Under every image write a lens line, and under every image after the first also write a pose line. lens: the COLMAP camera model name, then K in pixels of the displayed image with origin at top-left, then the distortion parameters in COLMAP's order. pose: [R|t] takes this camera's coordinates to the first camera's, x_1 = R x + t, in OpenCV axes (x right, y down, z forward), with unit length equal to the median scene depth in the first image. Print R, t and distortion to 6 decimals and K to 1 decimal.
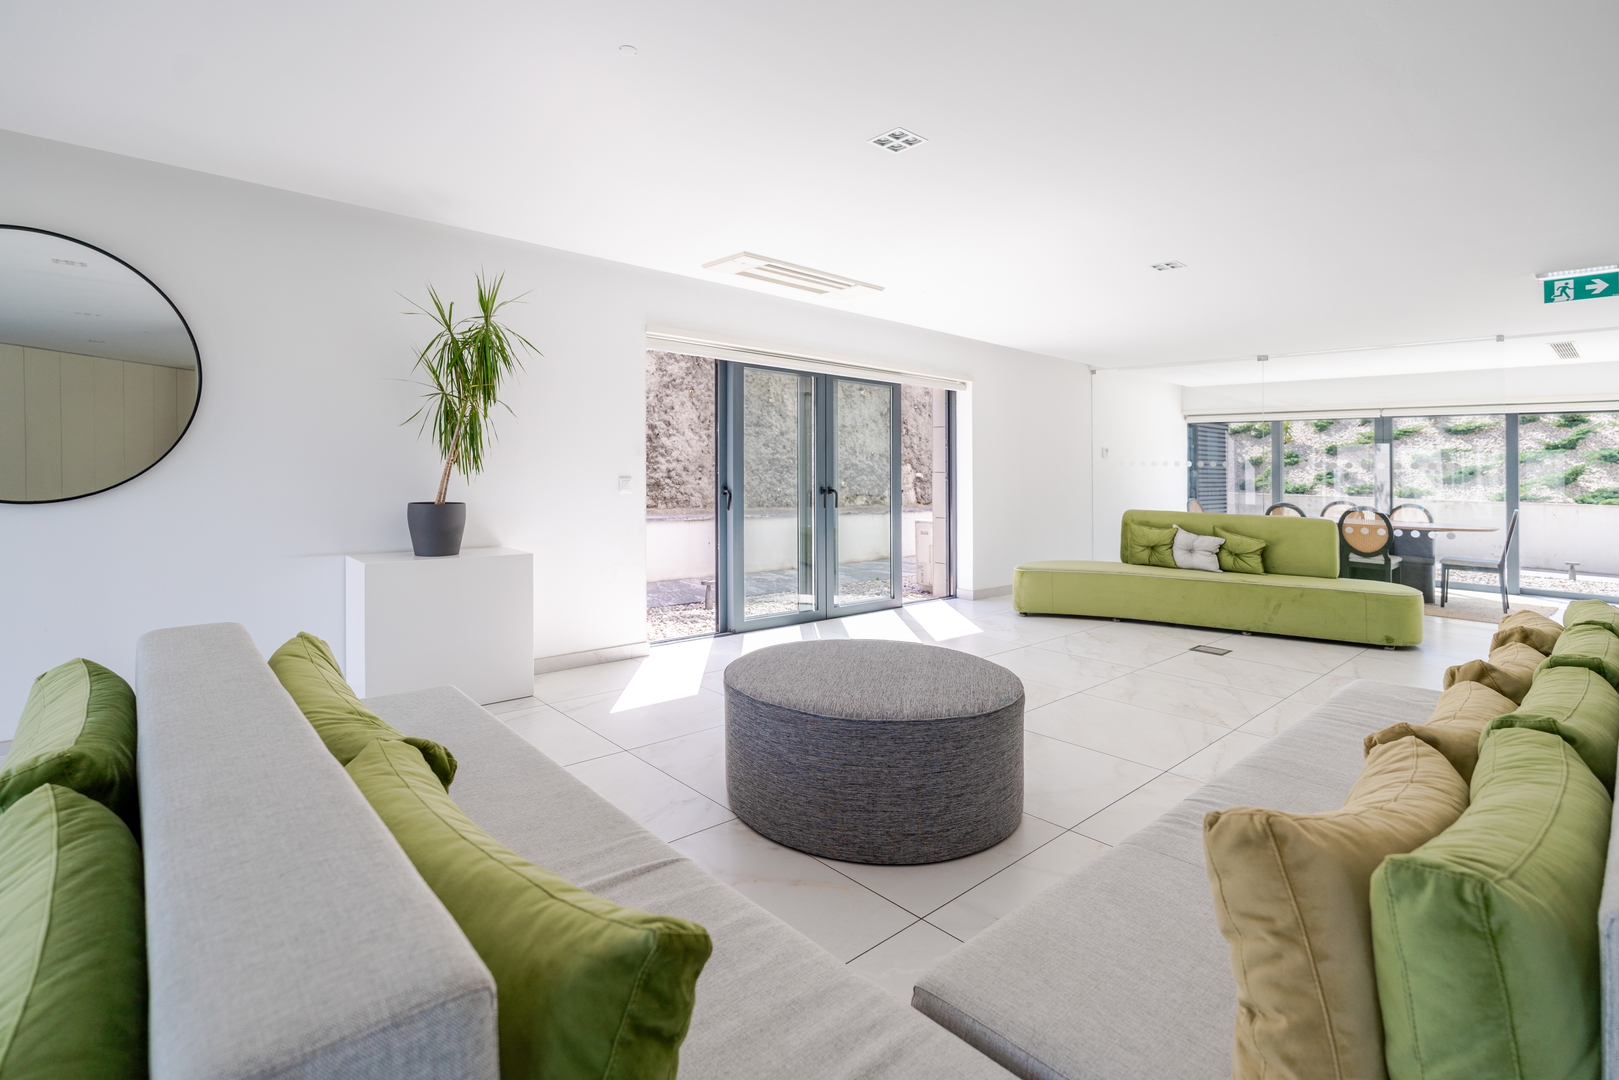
lens RADIAL K [[775.2, 0, 807.3], [0, 775.2, 478.0], [0, 0, 1]] dist [0.001222, 0.000059]
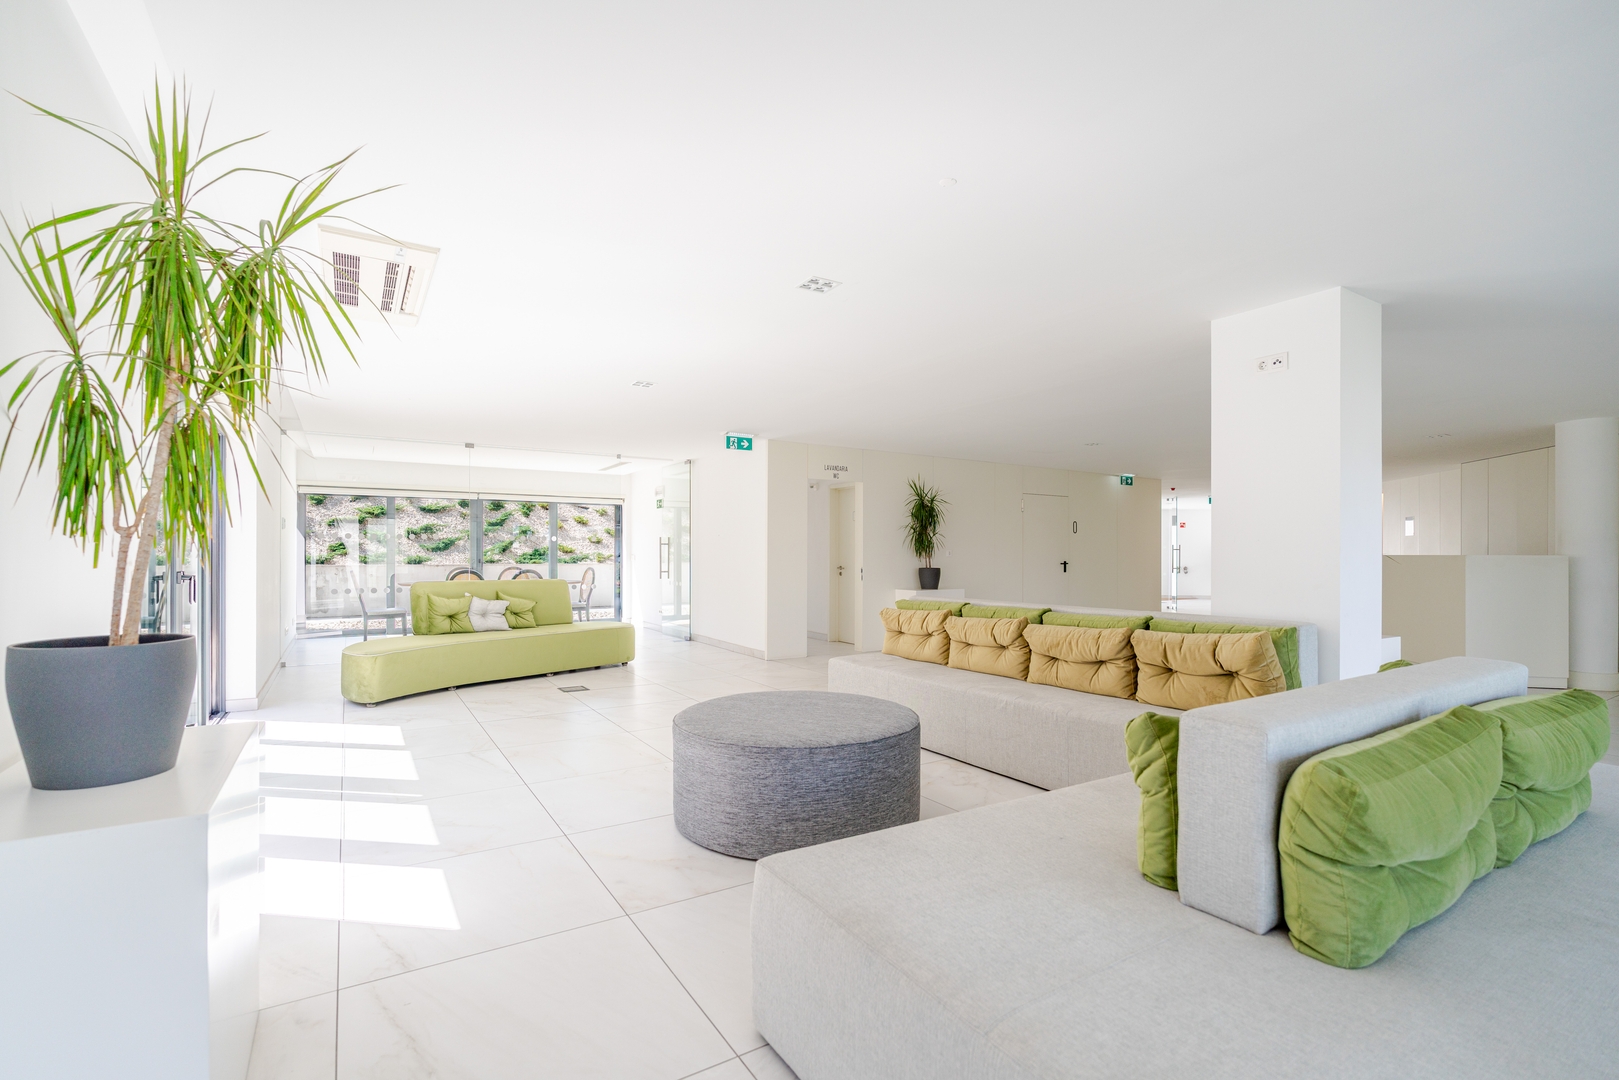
lens RADIAL K [[739.2, 0, 809.5], [0, 739.2, 540.0], [0, 0, 1]] dist [-0.001102, -0.000122]
pose [[0.181826, -0.000908, 0.983330, -0.412174], [0.011084, 0.999938, -0.001126, -0.006588], [-0.983268, 0.011104, 0.181825, 0.306521]]
